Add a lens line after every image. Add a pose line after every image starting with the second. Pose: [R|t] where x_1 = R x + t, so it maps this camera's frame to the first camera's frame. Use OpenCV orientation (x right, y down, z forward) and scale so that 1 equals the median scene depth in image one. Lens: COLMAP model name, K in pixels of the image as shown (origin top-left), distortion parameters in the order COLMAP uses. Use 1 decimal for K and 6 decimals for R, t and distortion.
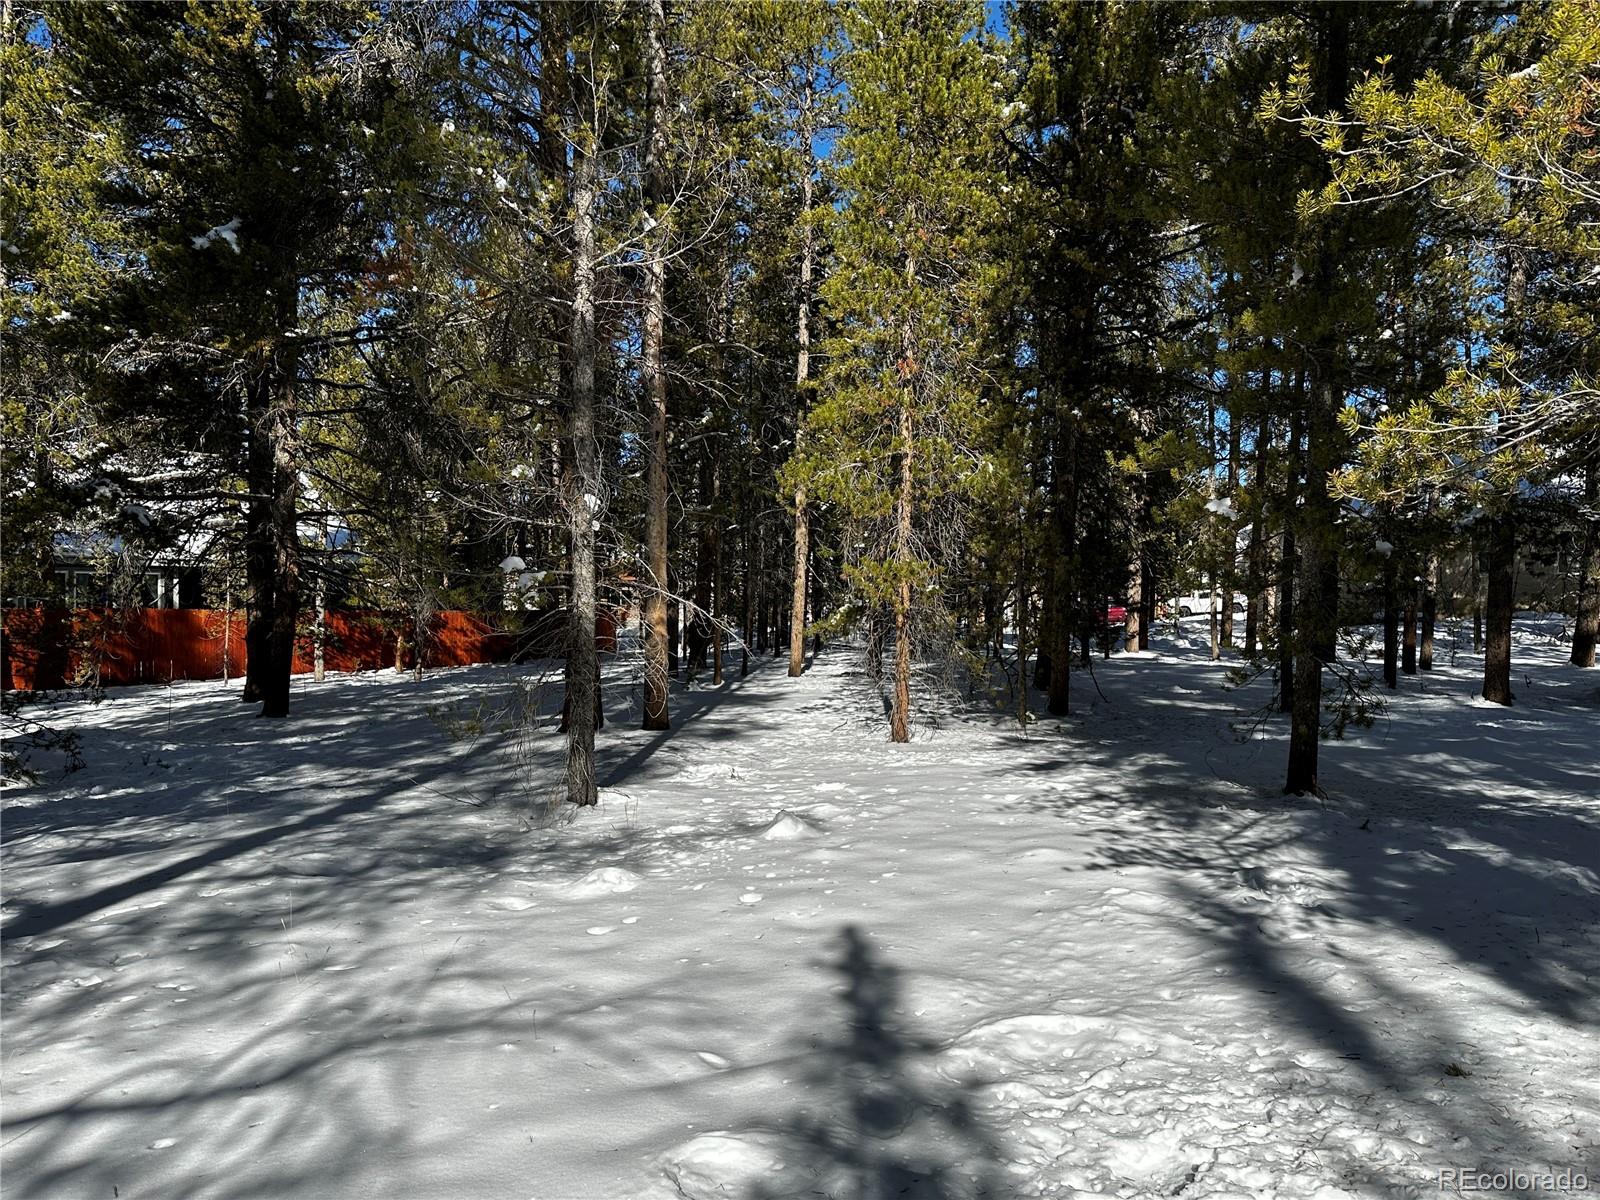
lens RADIAL K [[1211.9, 0, 800.2], [0, 1211.9, 607.0], [0, 0, 1]] dist [0.044552, 0.000778]
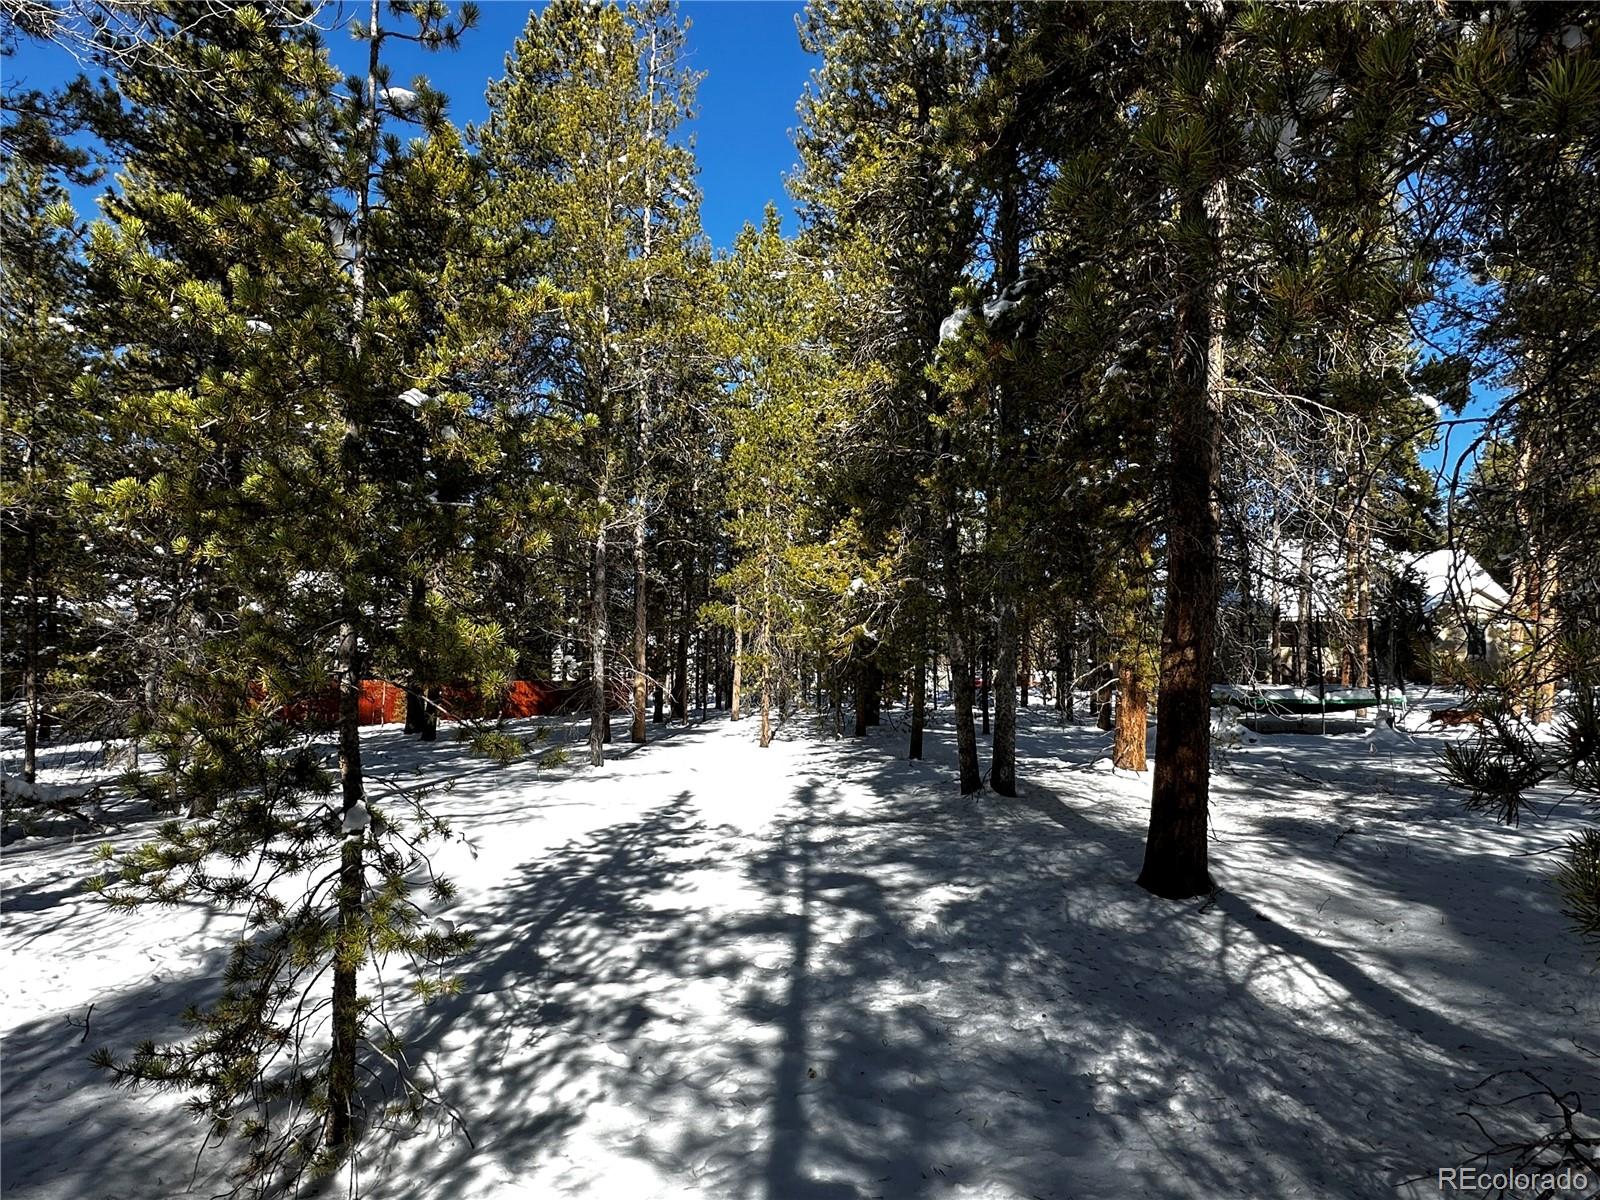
lens RADIAL K [[924.8, 0, 803.6], [0, 924.8, 591.8], [0, 0, 1]] dist [0.002747, 0.000068]
pose [[0.999561, 0.001206, 0.029604, 0.109665], [0.001584, 0.995567, -0.094037, 0.002415], [-0.029586, 0.094043, 0.995128, -0.530997]]
